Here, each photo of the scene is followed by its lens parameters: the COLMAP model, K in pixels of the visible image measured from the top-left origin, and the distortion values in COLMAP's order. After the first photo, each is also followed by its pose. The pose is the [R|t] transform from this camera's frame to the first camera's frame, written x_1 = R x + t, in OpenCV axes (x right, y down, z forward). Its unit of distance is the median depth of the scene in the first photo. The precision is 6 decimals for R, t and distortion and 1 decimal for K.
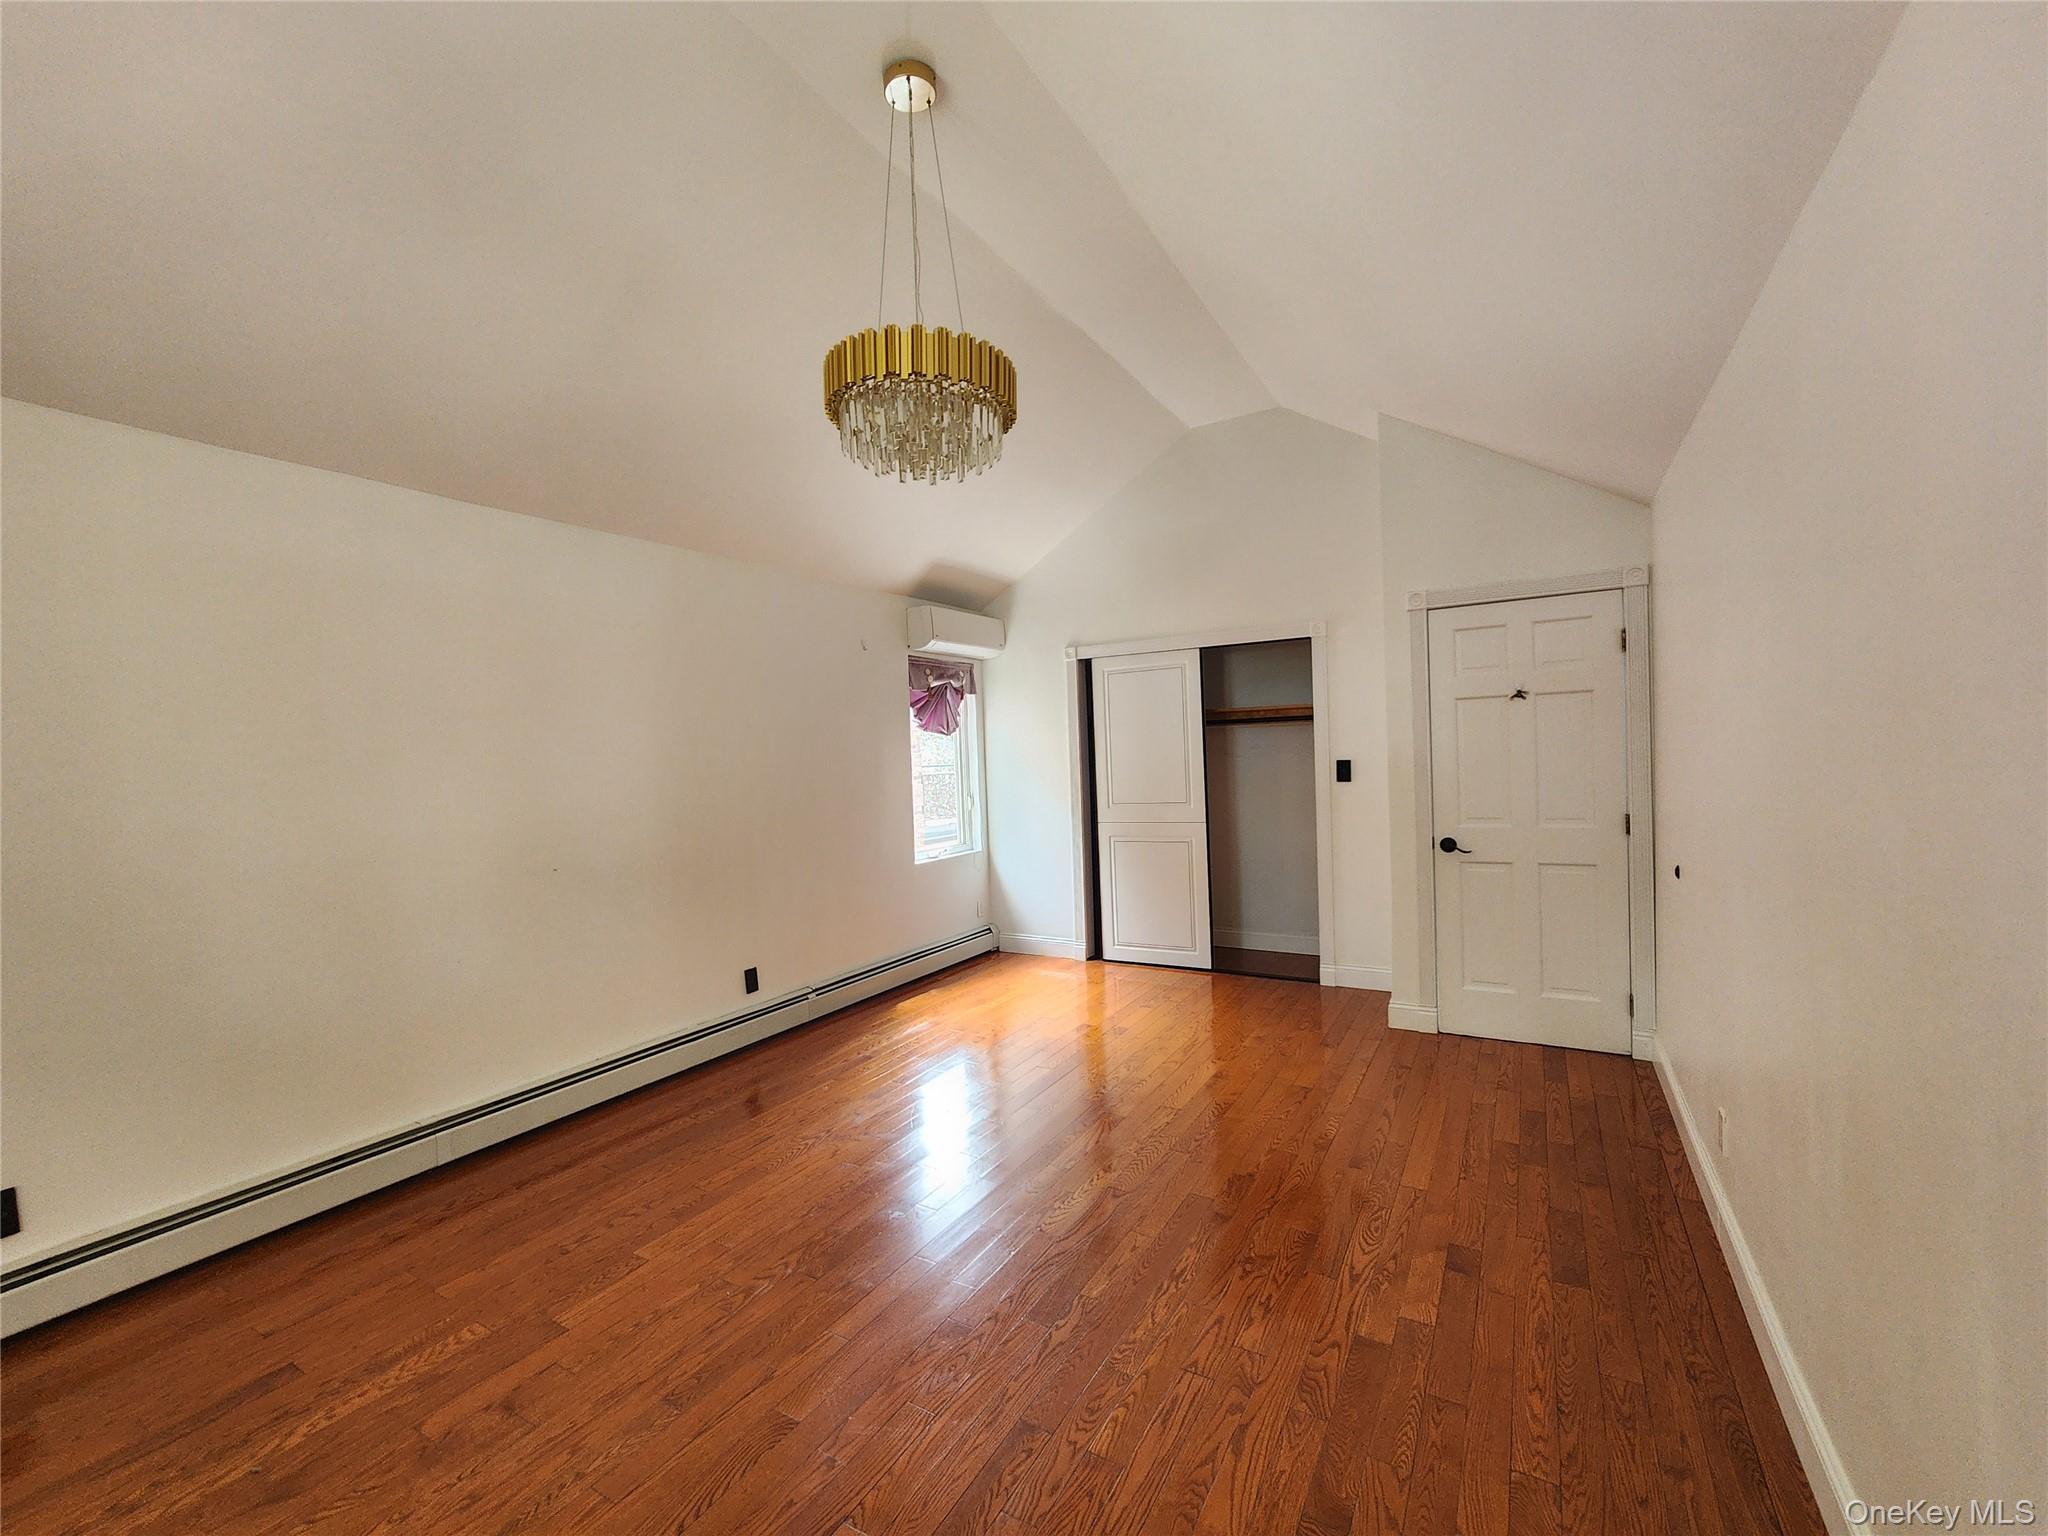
lens RADIAL K [[835.0, 0, 1018.0], [0, 835.0, 766.1], [0, 0, 1]] dist [-0.002740, 0.000276]
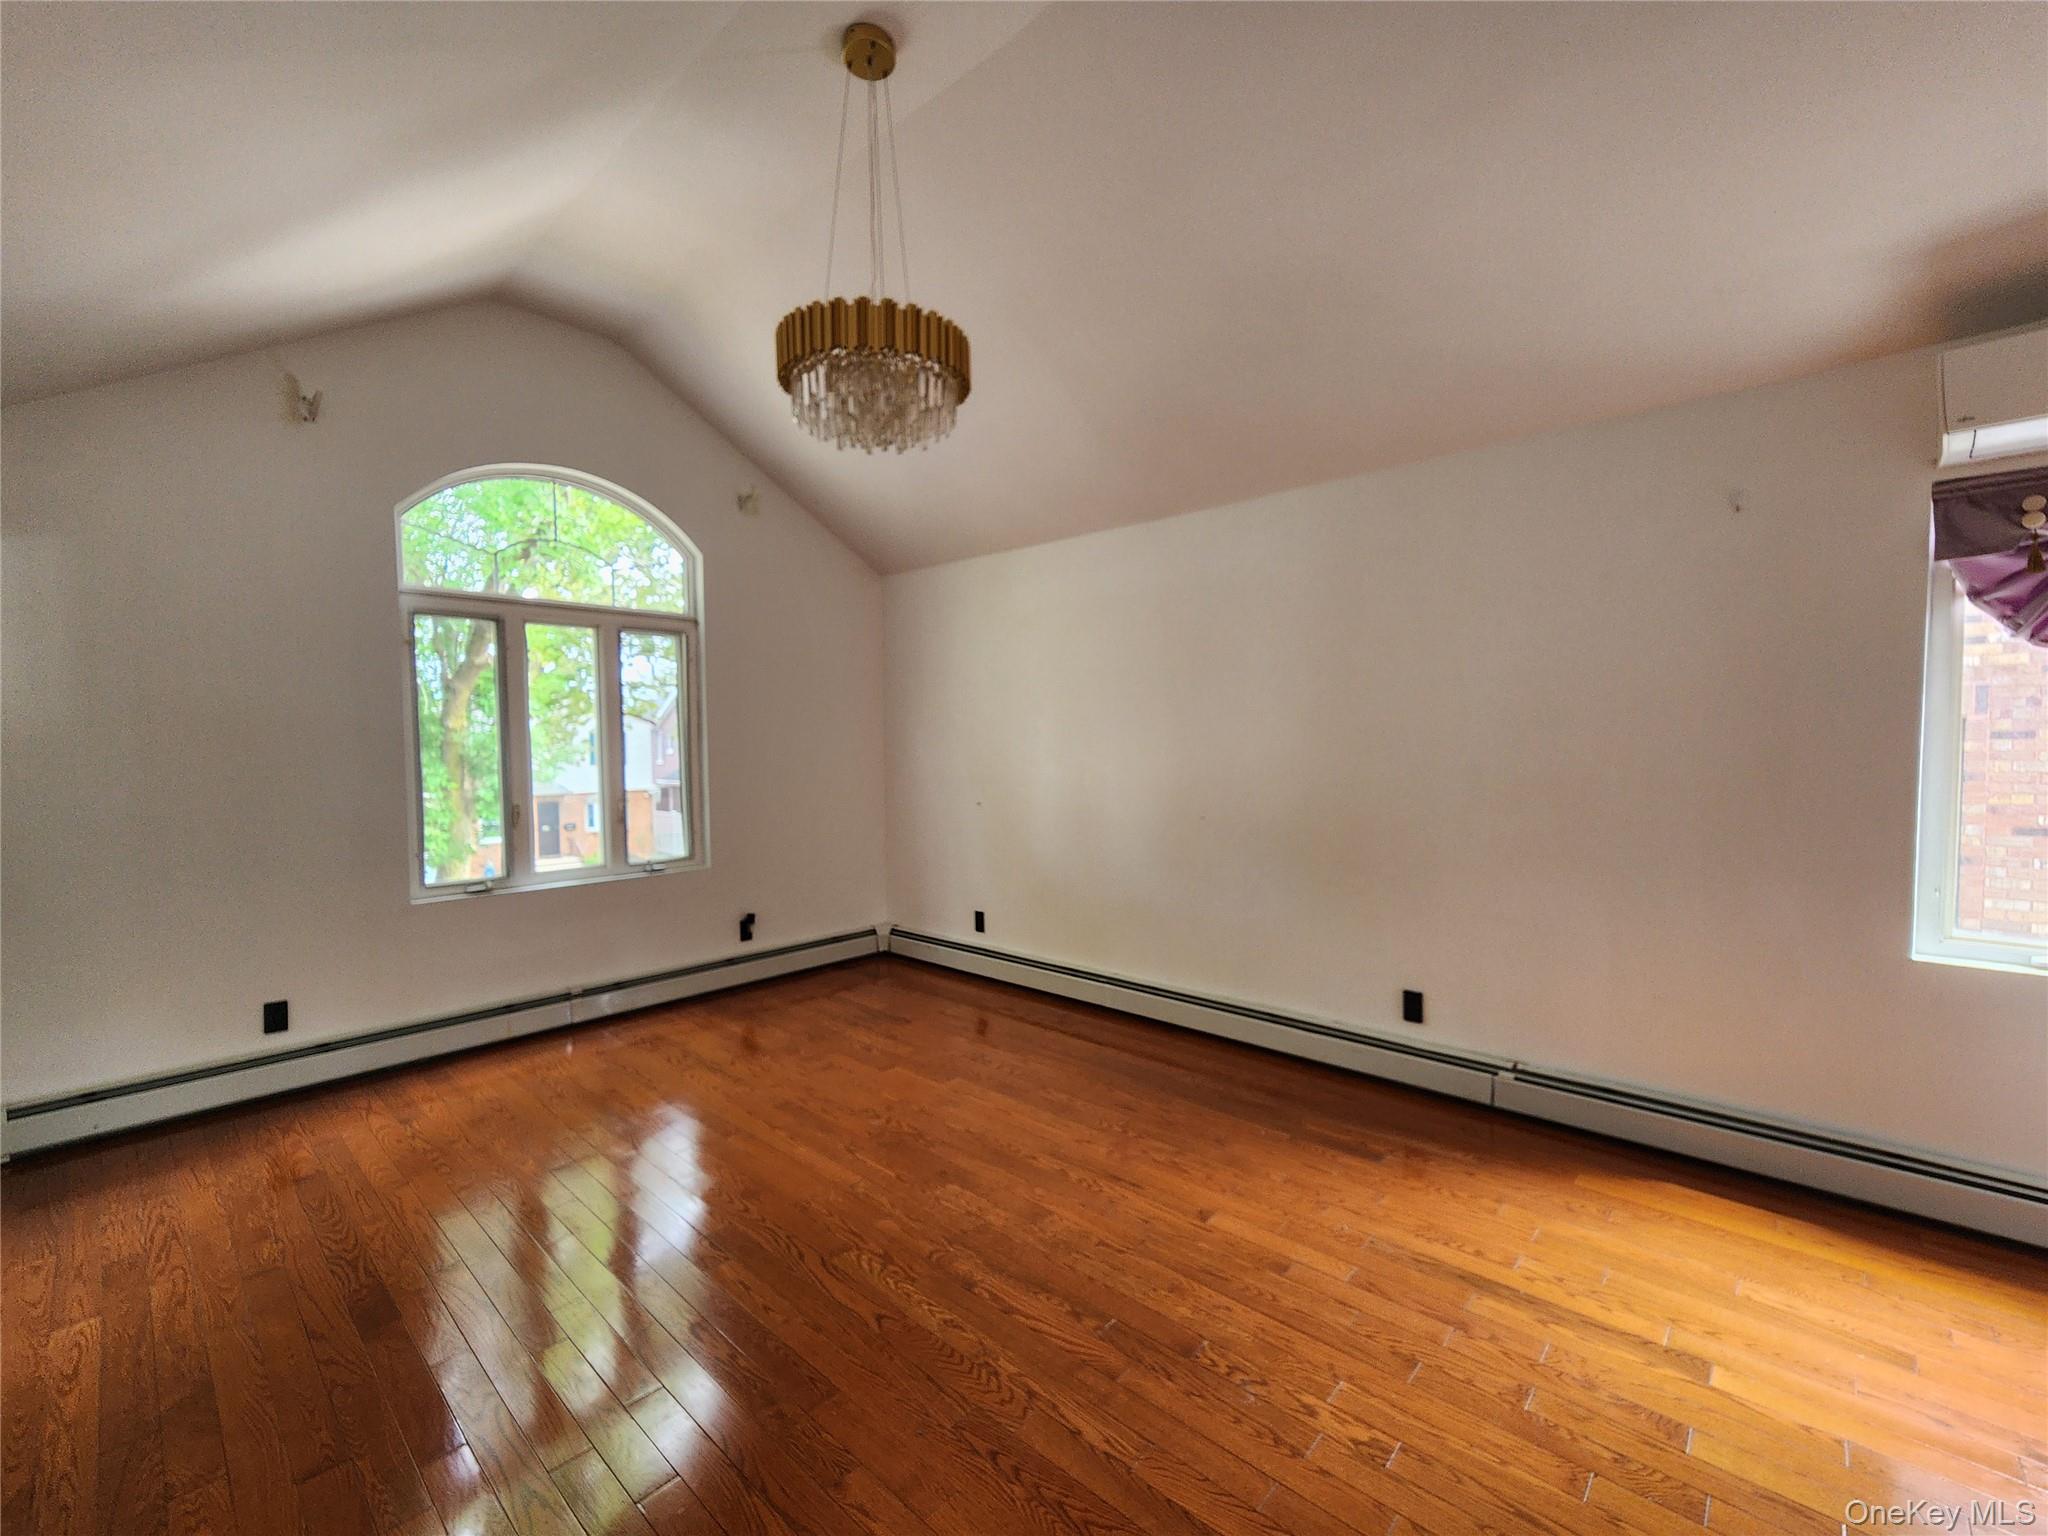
lens RADIAL K [[835.0, 0, 1016.6], [0, 835.0, 774.7], [0, 0, 1]] dist [-0.002740, 0.000276]
pose [[-0.192511, 0.085246, -0.977585, 0.537696], [0.012873, 0.996353, 0.084347, -0.033849], [0.981210, 0.003653, -0.192906, 0.844803]]
